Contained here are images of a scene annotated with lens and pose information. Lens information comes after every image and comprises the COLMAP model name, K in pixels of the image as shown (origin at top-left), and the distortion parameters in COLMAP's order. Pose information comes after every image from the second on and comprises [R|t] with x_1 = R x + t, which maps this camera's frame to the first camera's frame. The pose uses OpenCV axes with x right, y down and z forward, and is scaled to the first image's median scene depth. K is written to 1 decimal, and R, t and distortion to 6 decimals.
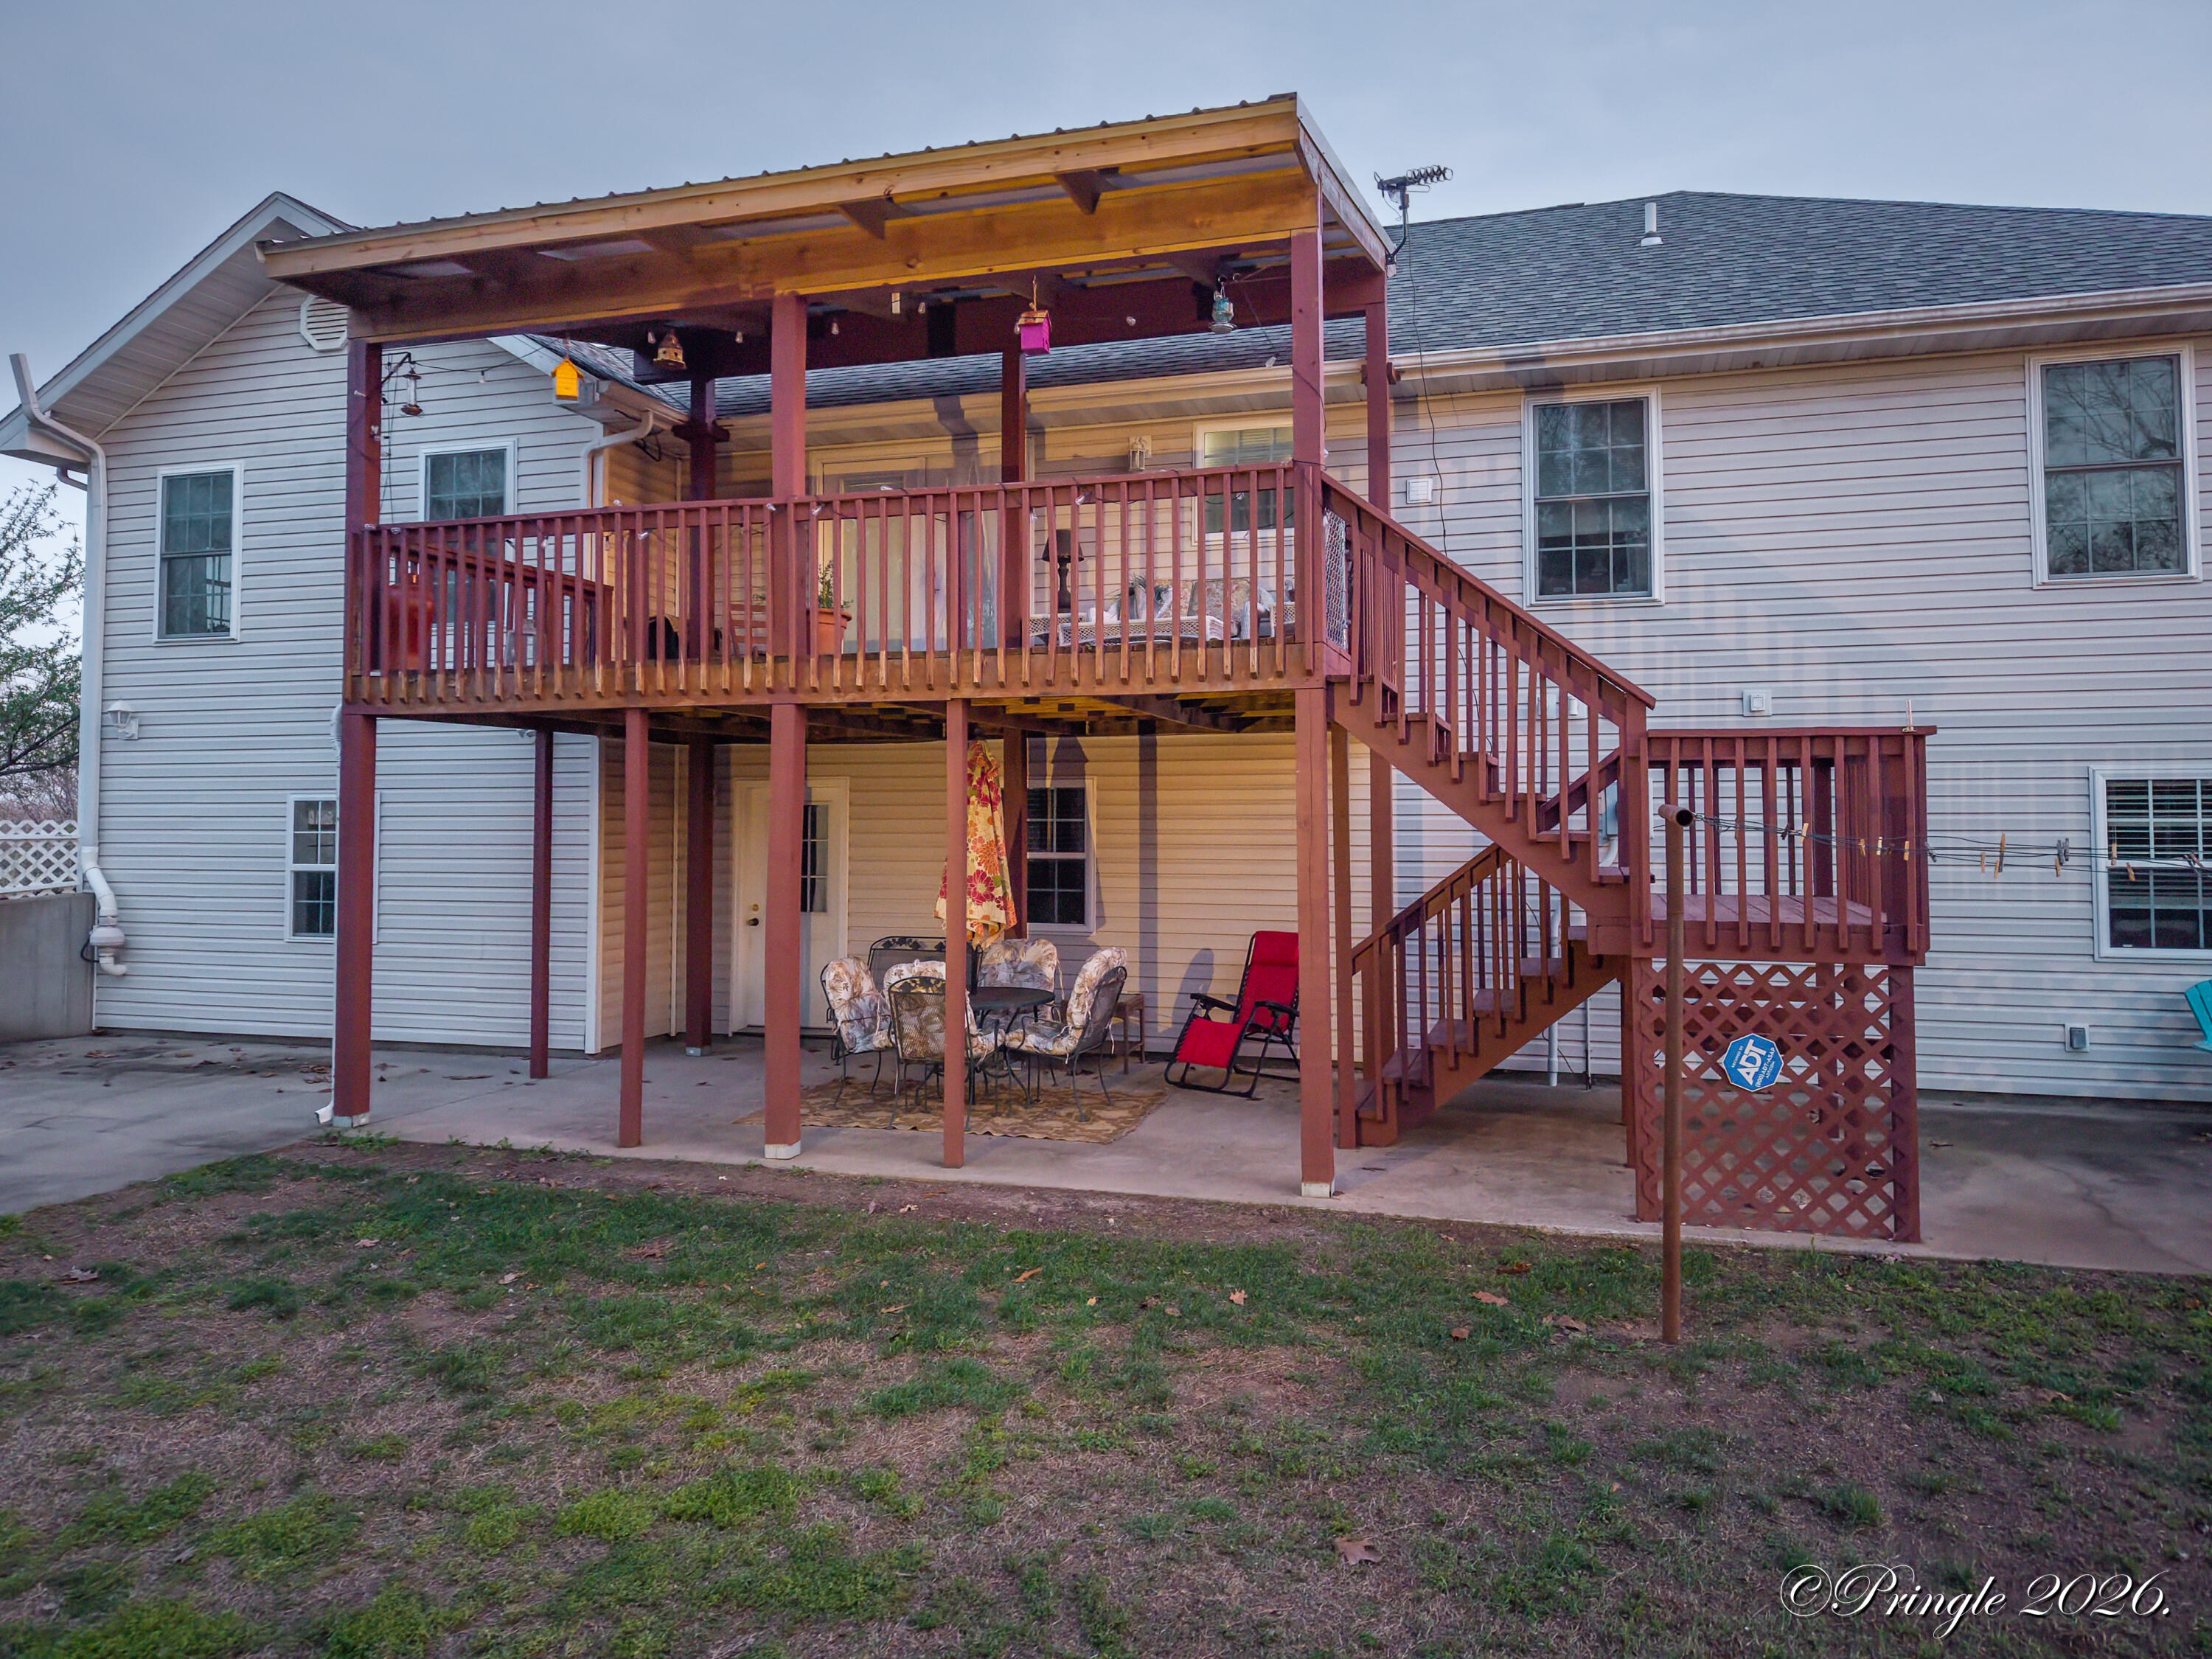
lens RADIAL K [[1504.4, 0, 1095.8], [0, 1504.4, 753.5], [0, 0, 1]] dist [0.032003, -0.030904]
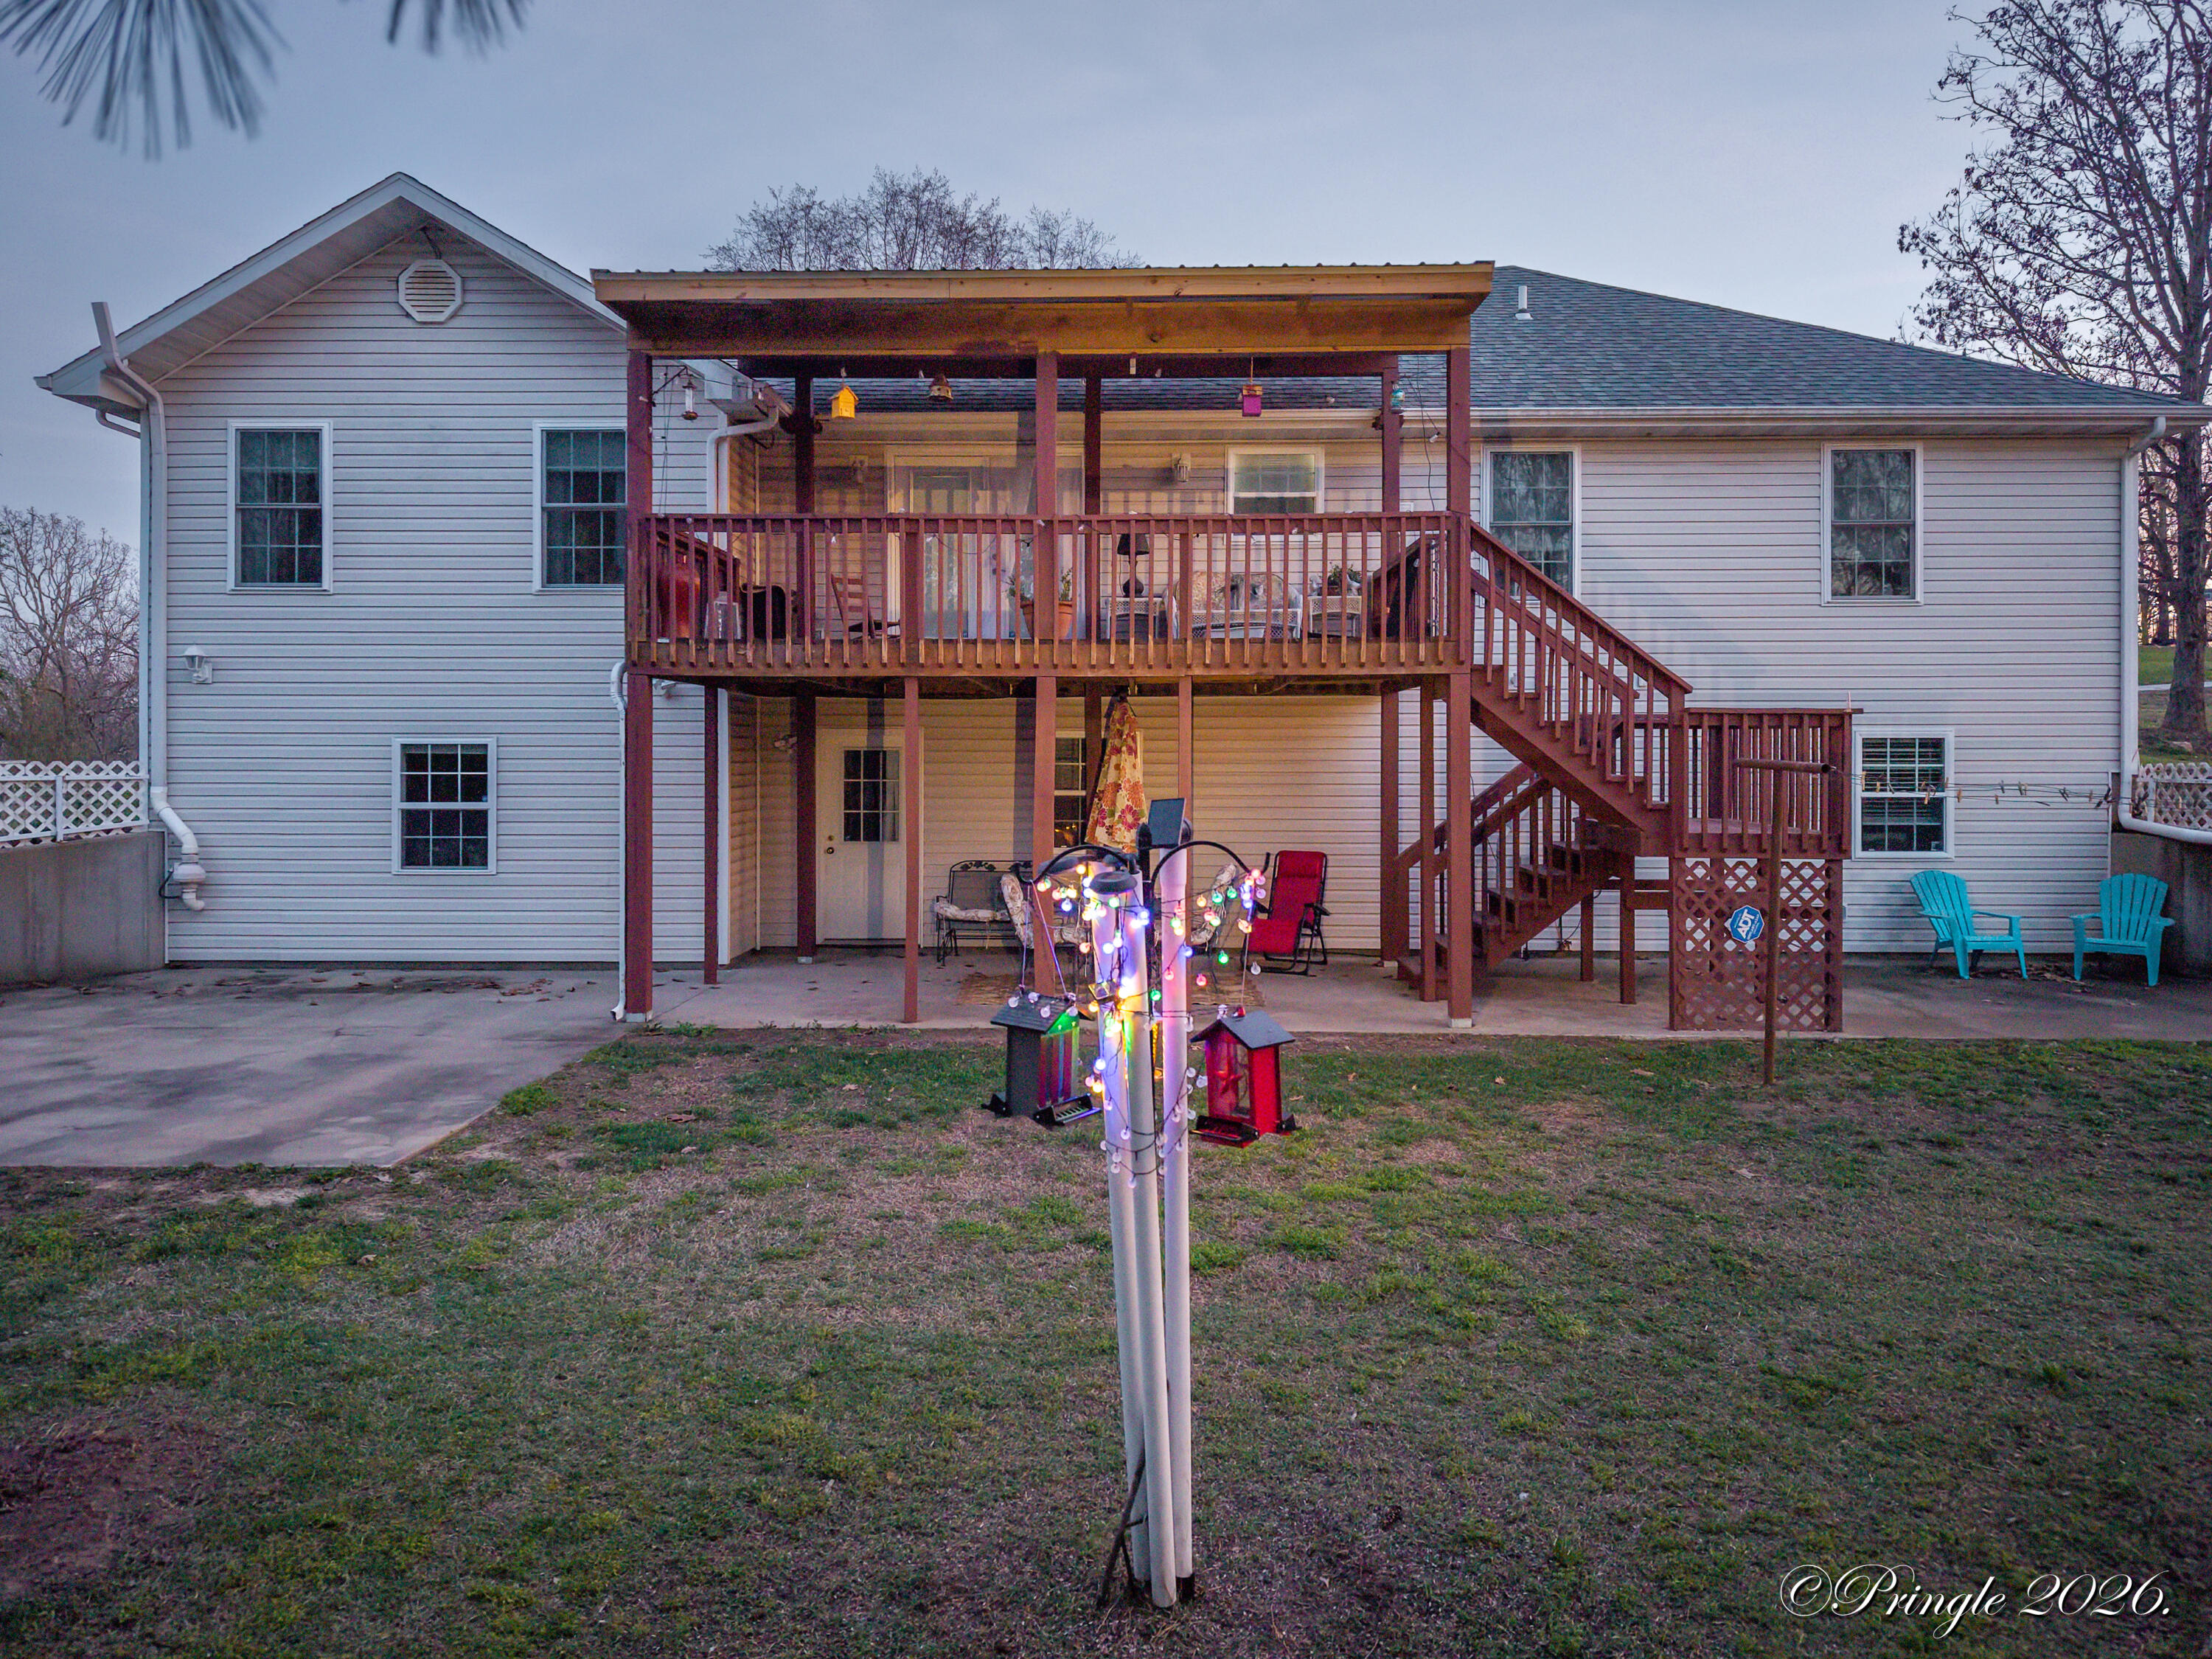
lens RADIAL K [[1504.4, 0, 1095.8], [0, 1504.4, 753.5], [0, 0, 1]] dist [0.032003, -0.030904]
pose [[0.963598, 0.003057, 0.267336, -0.409902], [-0.014431, 0.999072, 0.040591, -0.015334], [-0.266964, -0.042971, 0.962748, -0.200440]]
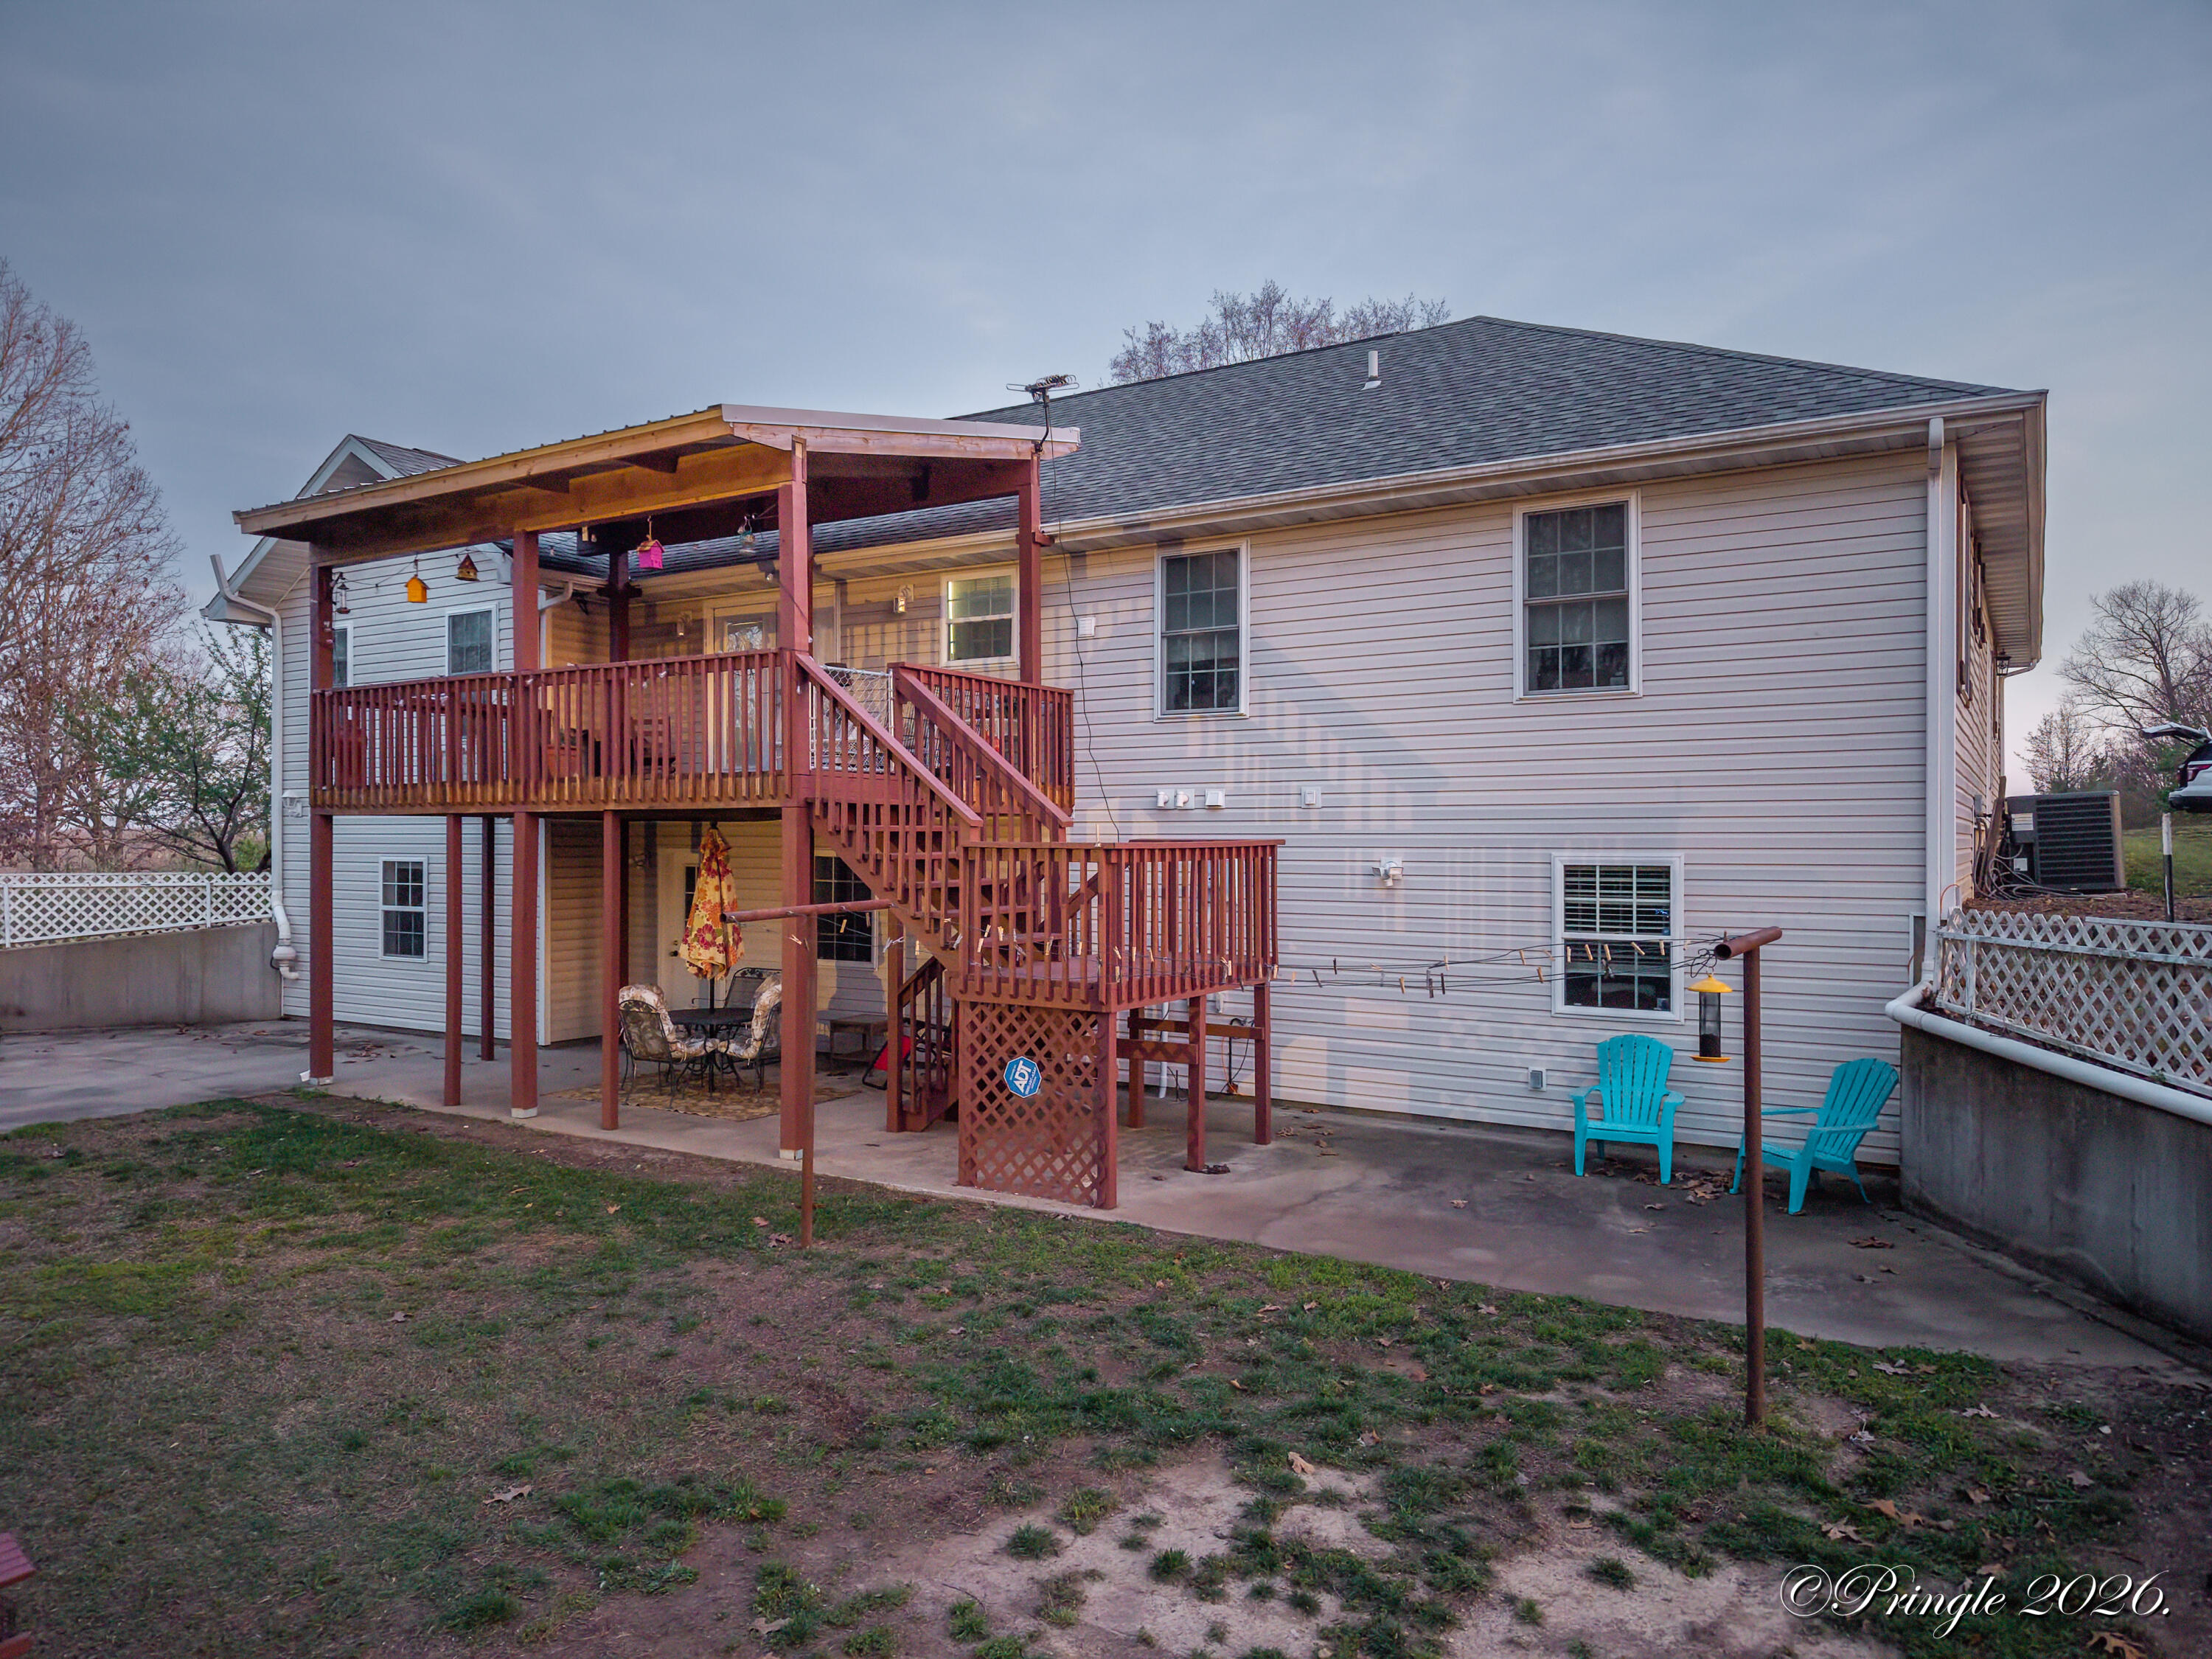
lens RADIAL K [[1447.1, 0, 1068.8], [0, 1447.1, 837.6], [0, 0, 1]] dist [0.096965, -0.150123]
pose [[0.964757, 0.002738, -0.263128, 0.547221], [0.007773, 0.999213, 0.038896, -0.047651], [0.263028, -0.039570, 0.963976, -0.190275]]
